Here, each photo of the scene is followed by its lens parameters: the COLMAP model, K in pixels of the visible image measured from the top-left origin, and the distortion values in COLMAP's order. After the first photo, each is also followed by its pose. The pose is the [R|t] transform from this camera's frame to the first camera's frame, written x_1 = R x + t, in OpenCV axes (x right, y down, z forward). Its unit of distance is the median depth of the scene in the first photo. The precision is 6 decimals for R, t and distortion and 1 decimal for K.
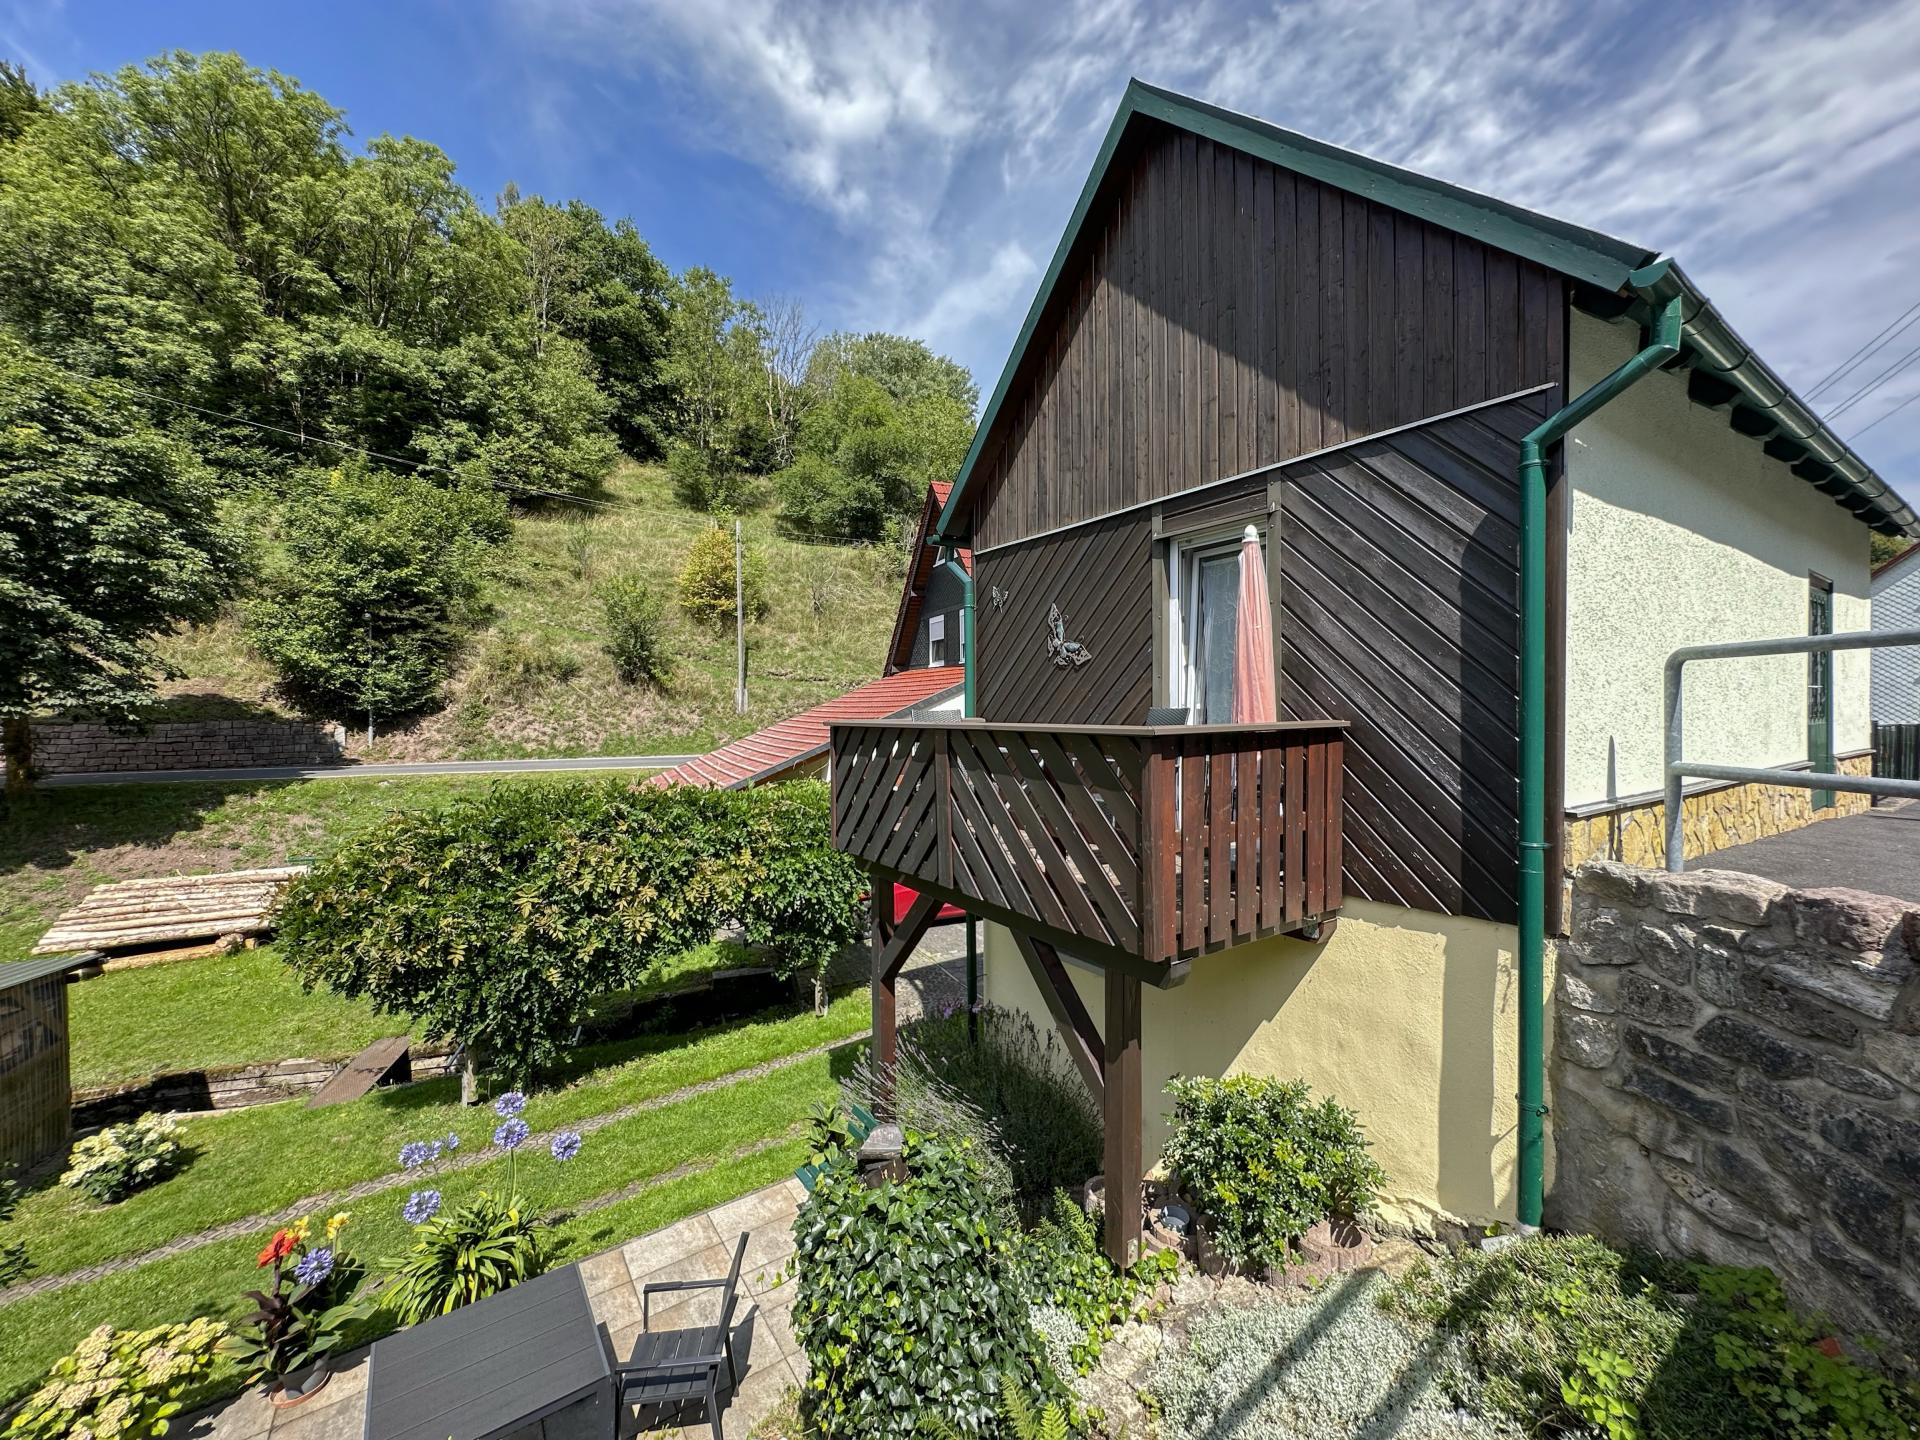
lens RADIAL K [[773.5, 0, 987.1], [0, 773.5, 730.7], [0, 0, 1]] dist [-0.002261, 0.001061]
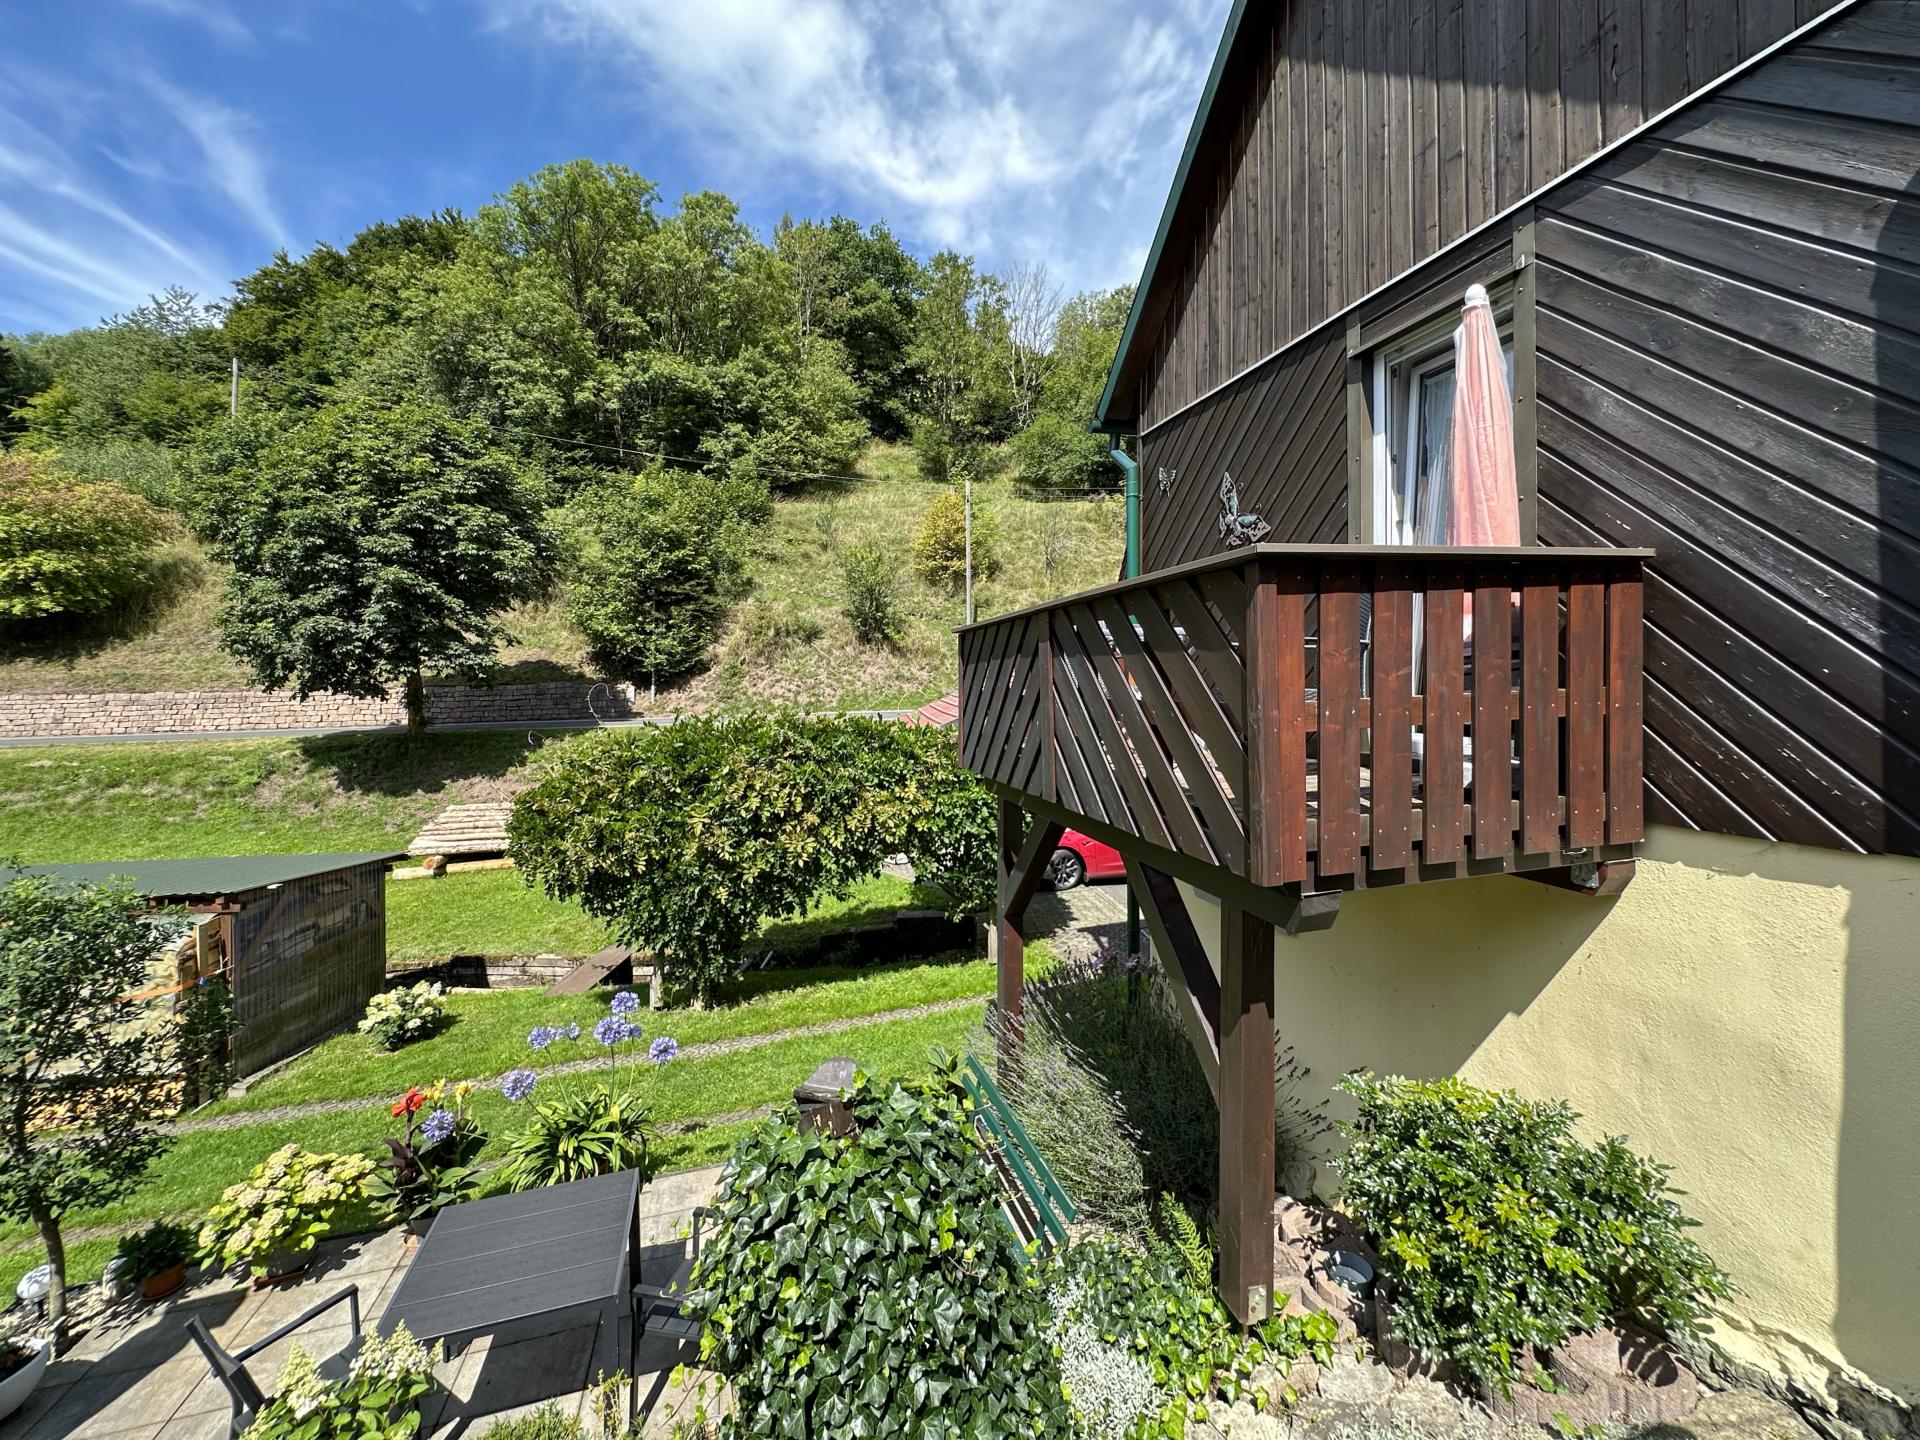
lens RADIAL K [[780.9, 0, 969.9], [0, 780.9, 706.5], [0, 0, 1]] dist [-0.001703, 0.000420]
pose [[0.934605, -0.021102, -0.355061, 0.119529], [0.022518, 0.999746, -0.000144, 0.072803], [0.354974, -0.007861, 0.934843, 0.143757]]
